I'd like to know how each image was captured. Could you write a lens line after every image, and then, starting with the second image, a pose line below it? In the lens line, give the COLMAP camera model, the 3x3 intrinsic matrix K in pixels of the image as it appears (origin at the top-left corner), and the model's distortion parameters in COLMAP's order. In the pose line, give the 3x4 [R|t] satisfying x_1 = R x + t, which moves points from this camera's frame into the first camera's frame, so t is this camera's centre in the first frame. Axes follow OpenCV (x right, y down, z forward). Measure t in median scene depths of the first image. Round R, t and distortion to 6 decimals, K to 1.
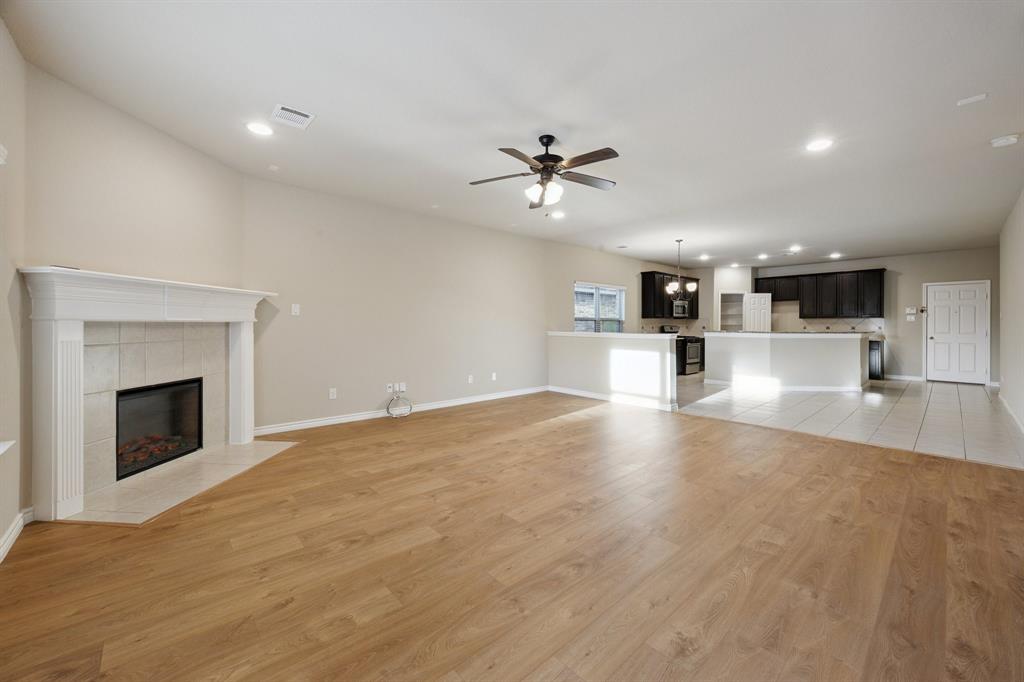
lens RADIAL K [[406.7, 0, 500.9], [0, 406.7, 325.8], [0, 0, 1]] dist [0.010612, 0.000053]
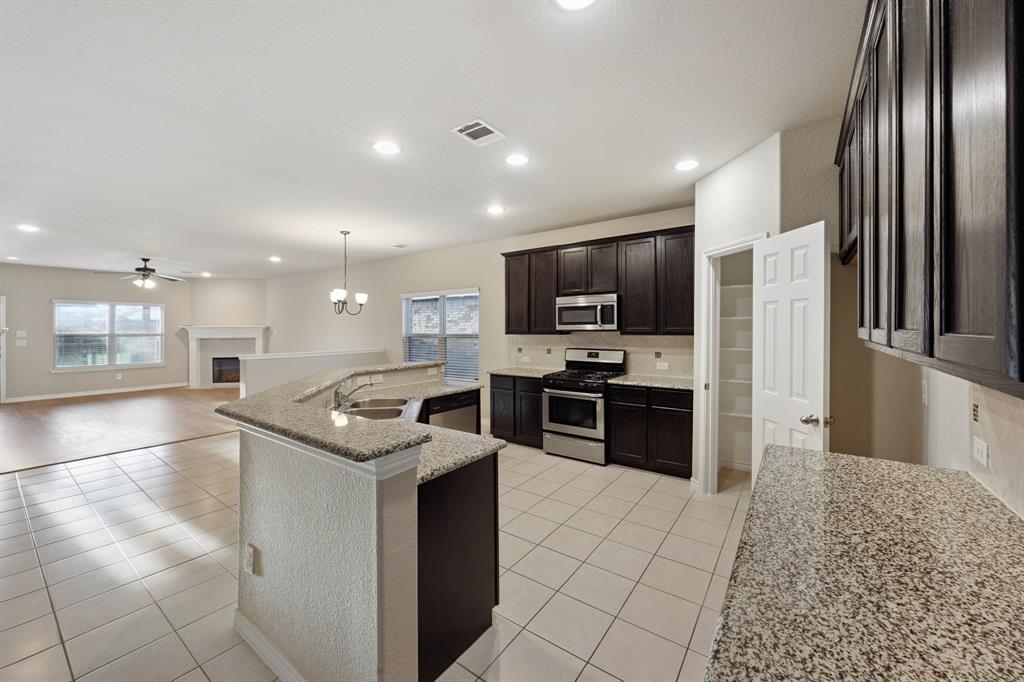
lens RADIAL K [[391.2, 0, 507.3], [0, 391.2, 328.1], [0, 0, 1]] dist [-0.001911, -0.000198]
pose [[0.195657, -0.000855, -0.980672, 1.086086], [0.003610, 0.999993, -0.000151, -0.033415], [0.980666, -0.003511, 0.195659, 1.059038]]
